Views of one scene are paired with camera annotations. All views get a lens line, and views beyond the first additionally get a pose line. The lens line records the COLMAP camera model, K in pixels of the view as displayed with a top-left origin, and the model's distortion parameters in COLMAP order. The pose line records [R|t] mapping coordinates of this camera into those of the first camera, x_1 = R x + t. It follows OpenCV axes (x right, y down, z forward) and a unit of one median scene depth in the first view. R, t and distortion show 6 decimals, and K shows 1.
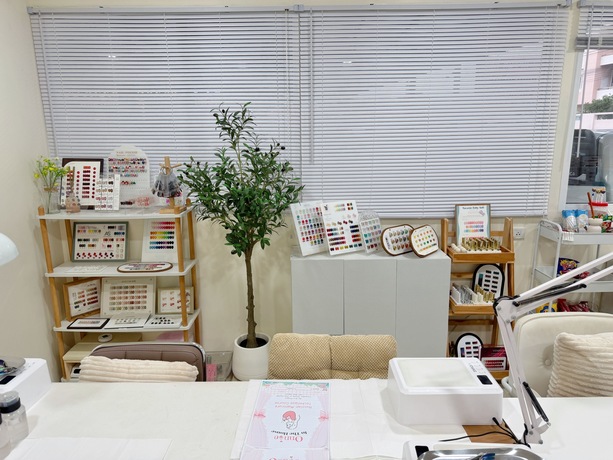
lens RADIAL K [[419.4, 0, 306.5], [0, 419.4, 230.0], [0, 0, 1]] dist [-0.001289, -0.000061]
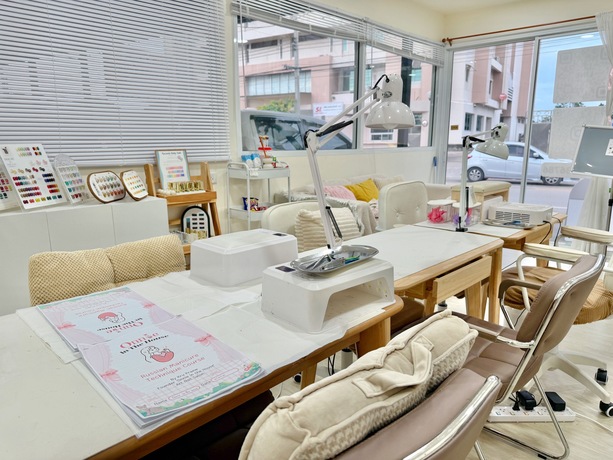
lens RADIAL K [[419.4, 0, 306.5], [0, 419.4, 230.0], [0, 0, 1]] dist [-0.001289, -0.000061]
pose [[0.706112, -0.156901, 0.690498, -0.114384], [0.138171, 0.986928, 0.082962, 0.101055], [-0.694488, 0.036826, 0.718561, 0.054964]]
